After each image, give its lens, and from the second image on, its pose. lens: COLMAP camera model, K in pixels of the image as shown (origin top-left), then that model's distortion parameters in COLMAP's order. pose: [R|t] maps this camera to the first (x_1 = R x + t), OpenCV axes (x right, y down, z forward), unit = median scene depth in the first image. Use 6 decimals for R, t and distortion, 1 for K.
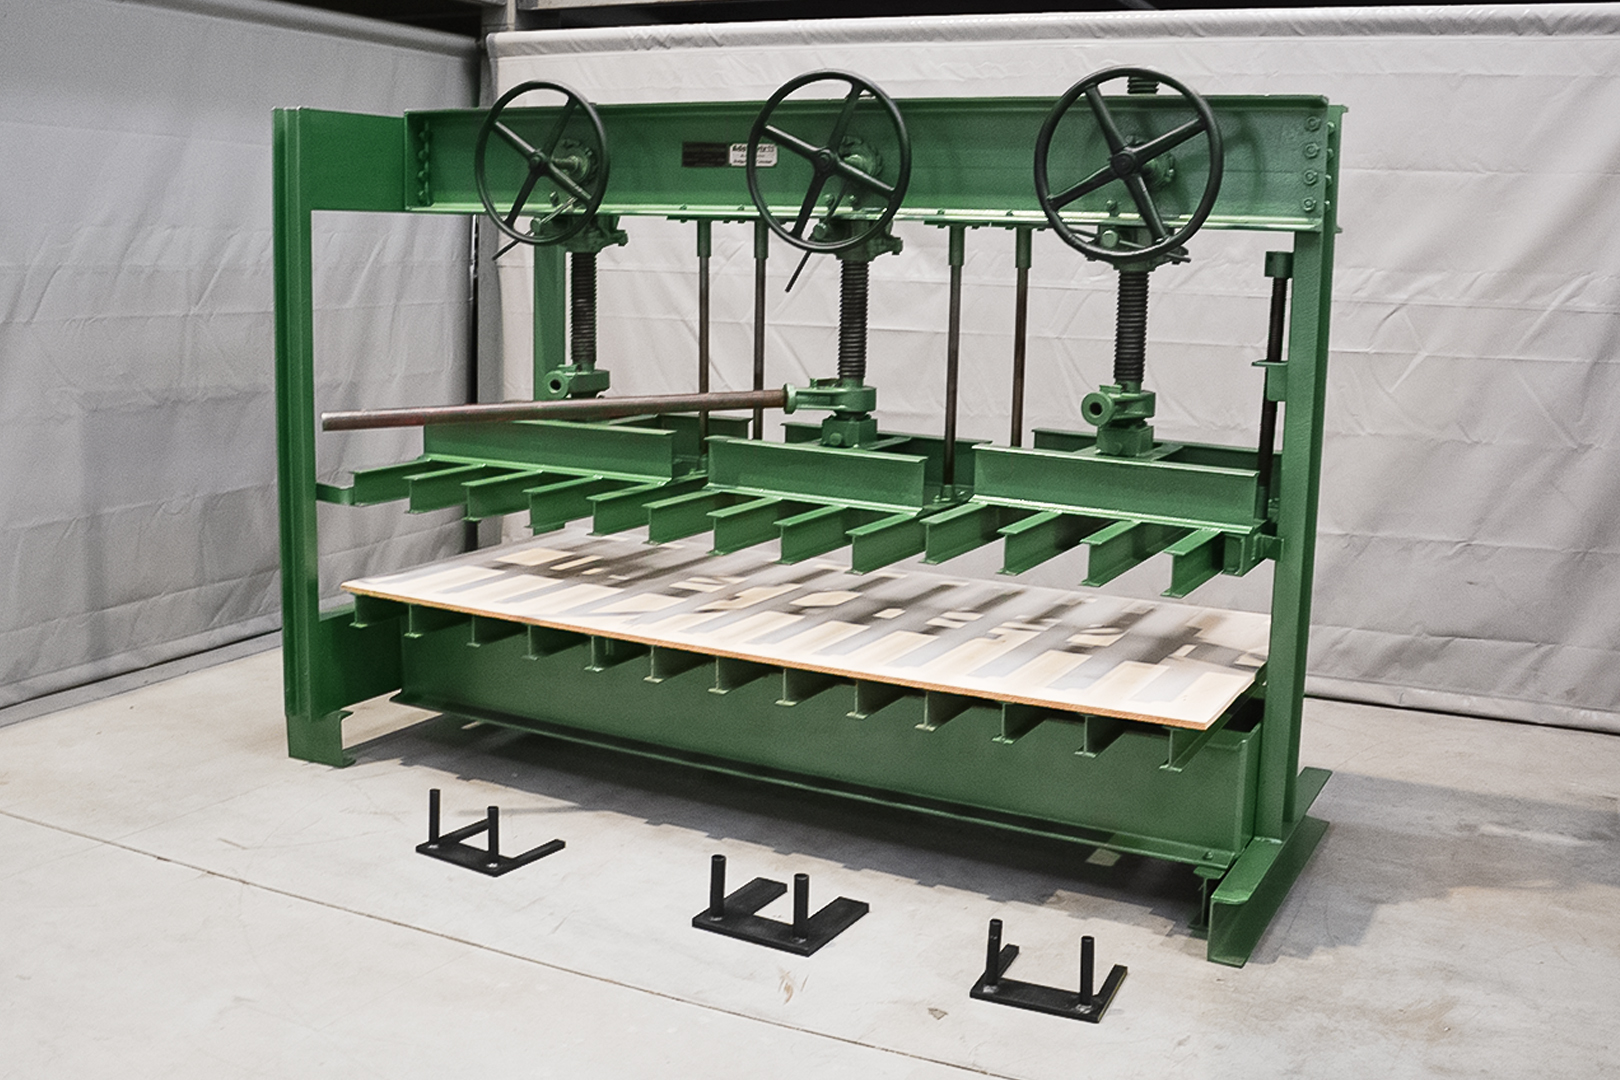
lens RADIAL K [[1608.3, 0, 805.0], [0, 1608.3, 460.6], [0, 0, 1]] dist [-0.166257, 0.154442]
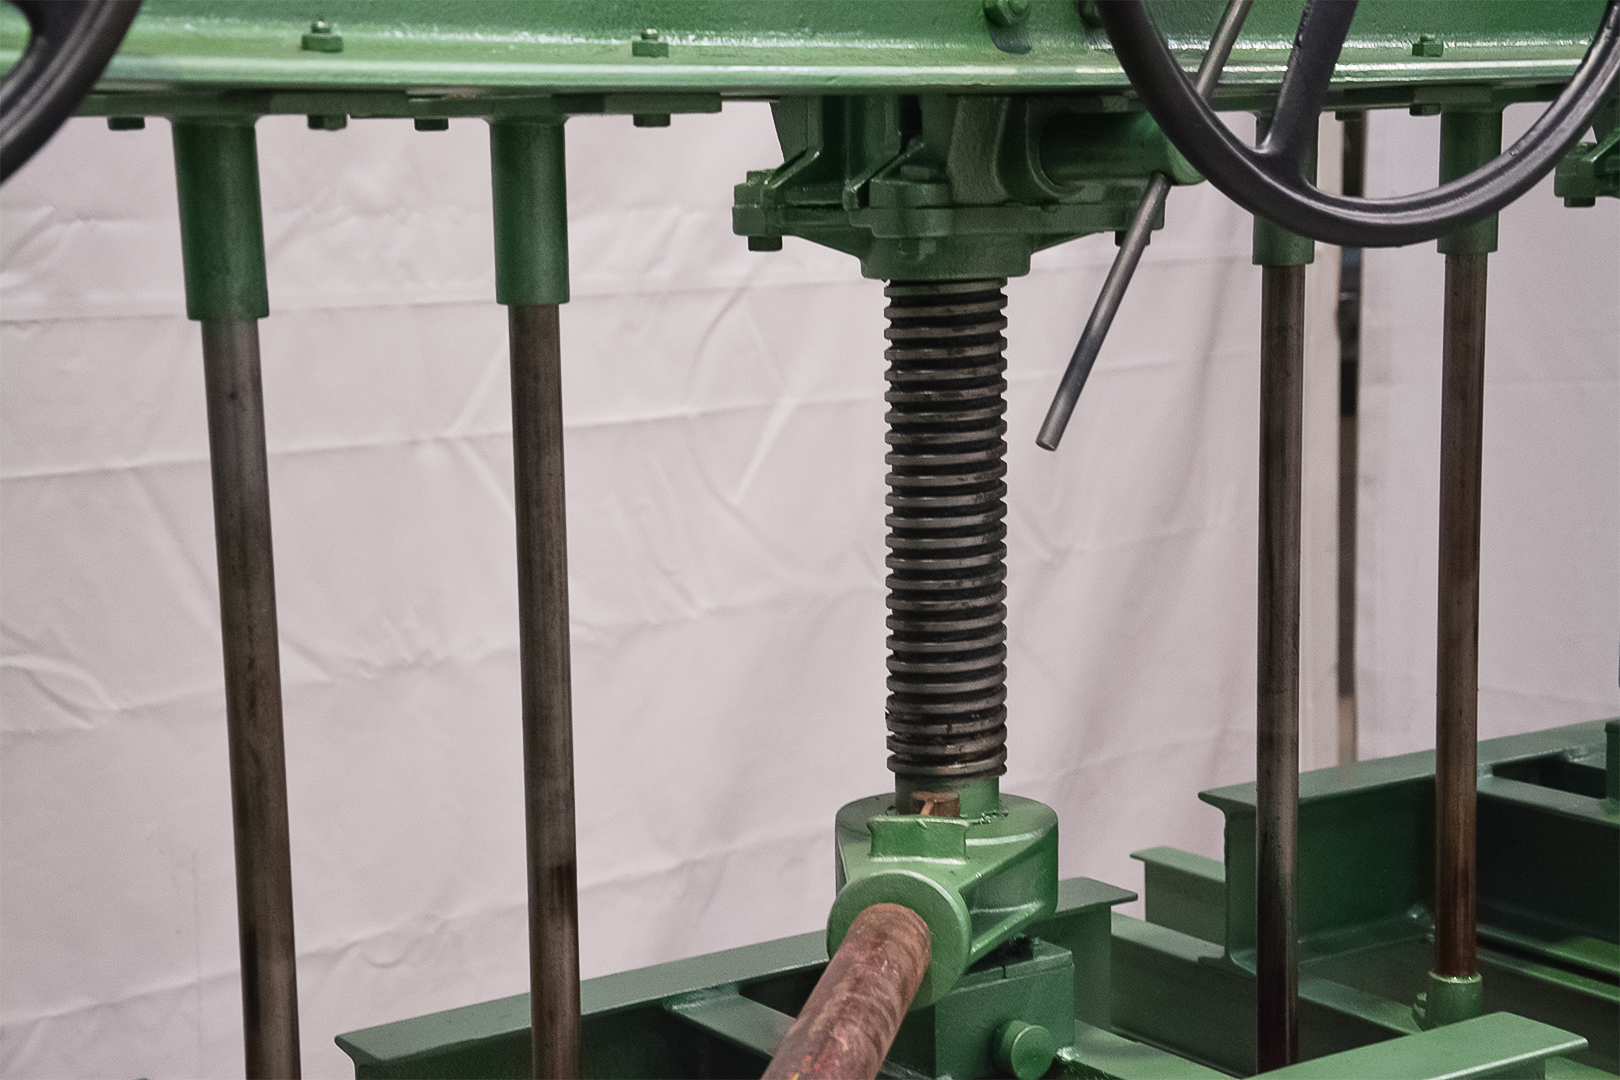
lens RADIAL K [[2735.9, 0, 813.4], [0, 2735.9, 580.0], [0, 0, 1]] dist [0.234724, 0.174859]
pose [[0.432817, -0.168030, 0.885684, -0.328128], [0.153171, 0.981897, 0.111432, -0.126521], [-0.888374, 0.087432, 0.450719, 0.825771]]
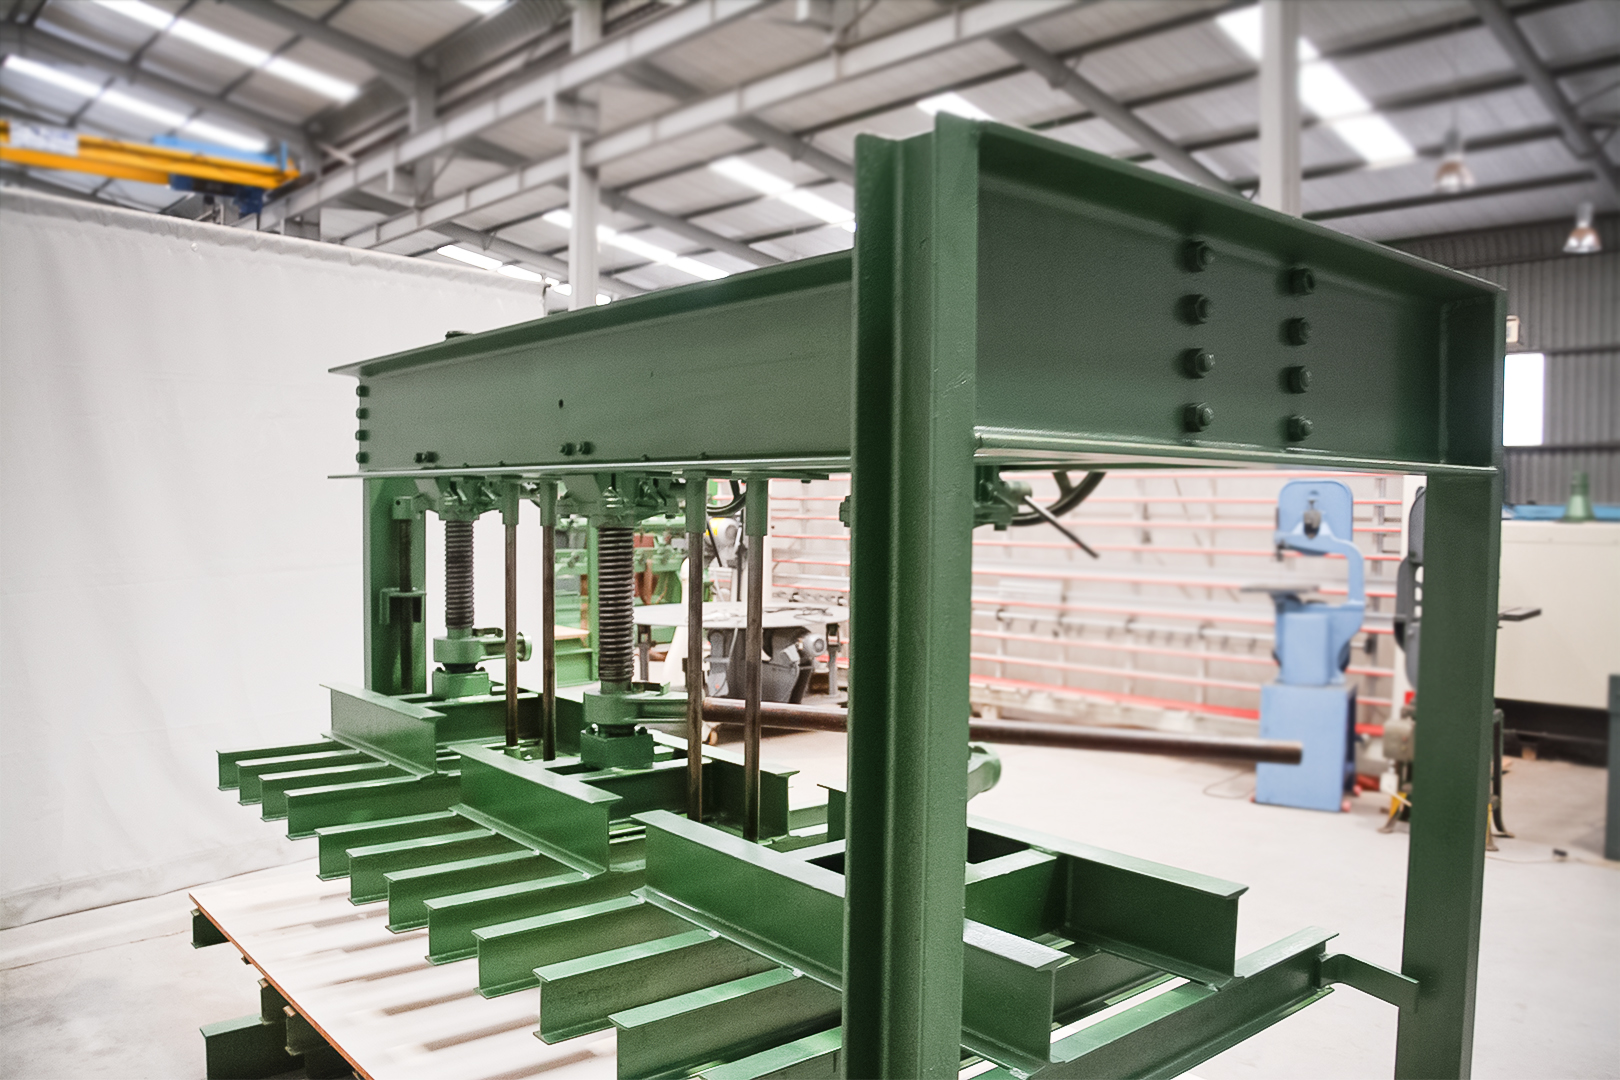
lens RADIAL K [[1255.2, 0, 818.9], [0, 1255.2, 547.9], [0, 0, 1]] dist [-0.169592, 0.127343]
pose [[-0.932408, -0.049030, 0.358066, -0.269911], [0.015546, 0.984396, 0.175277, -0.217637], [-0.361073, 0.168996, -0.917097, 1.490632]]
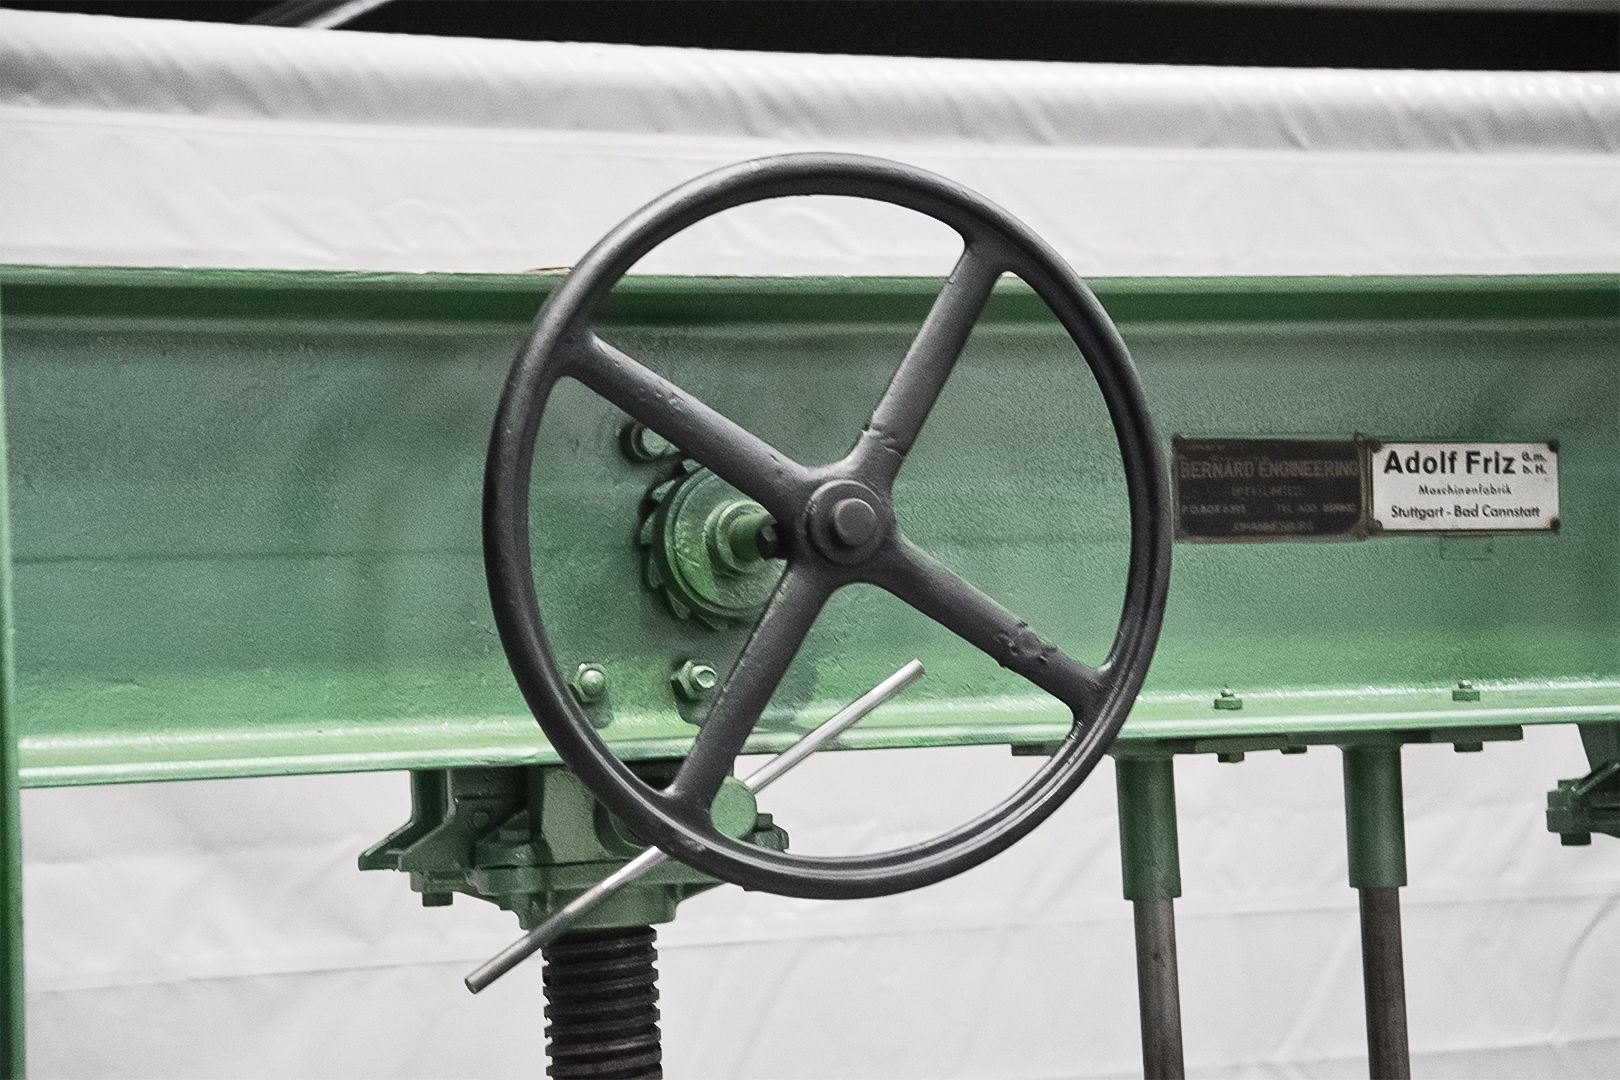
lens RADIAL K [[4342.1, 0, 816.3], [0, 4342.1, 581.4], [0, 0, 1]] dist [0.601622, 1.403452]
pose [[0.618742, -0.019446, 0.785354, -0.646237], [0.163841, 0.980905, -0.104794, -0.116277], [-0.768320, 0.193514, 0.610113, 0.635539]]
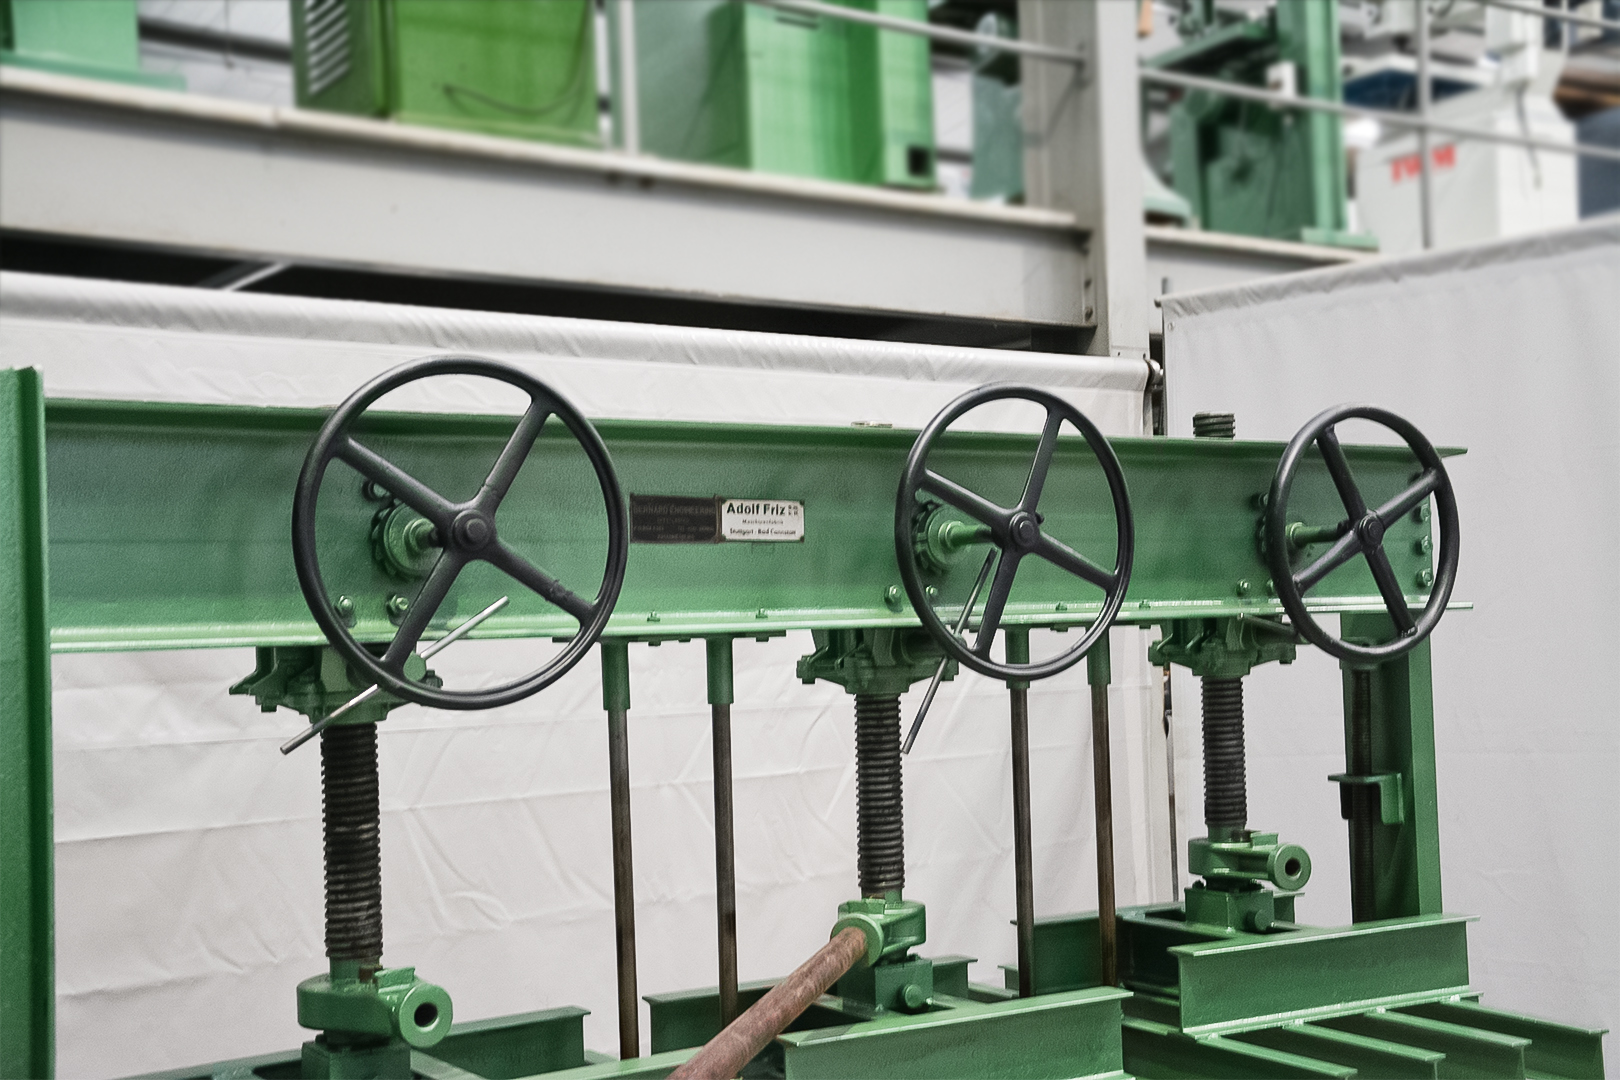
lens RADIAL K [[2013.3, 0, 815.0], [0, 2013.3, 564.0], [0, 0, 1]] dist [0.025435, 0.376117]
pose [[0.478709, -0.010989, 0.877905, -0.635589], [0.162382, 0.983779, -0.076230, -0.116648], [-0.862827, 0.179048, 0.472728, 0.638271]]
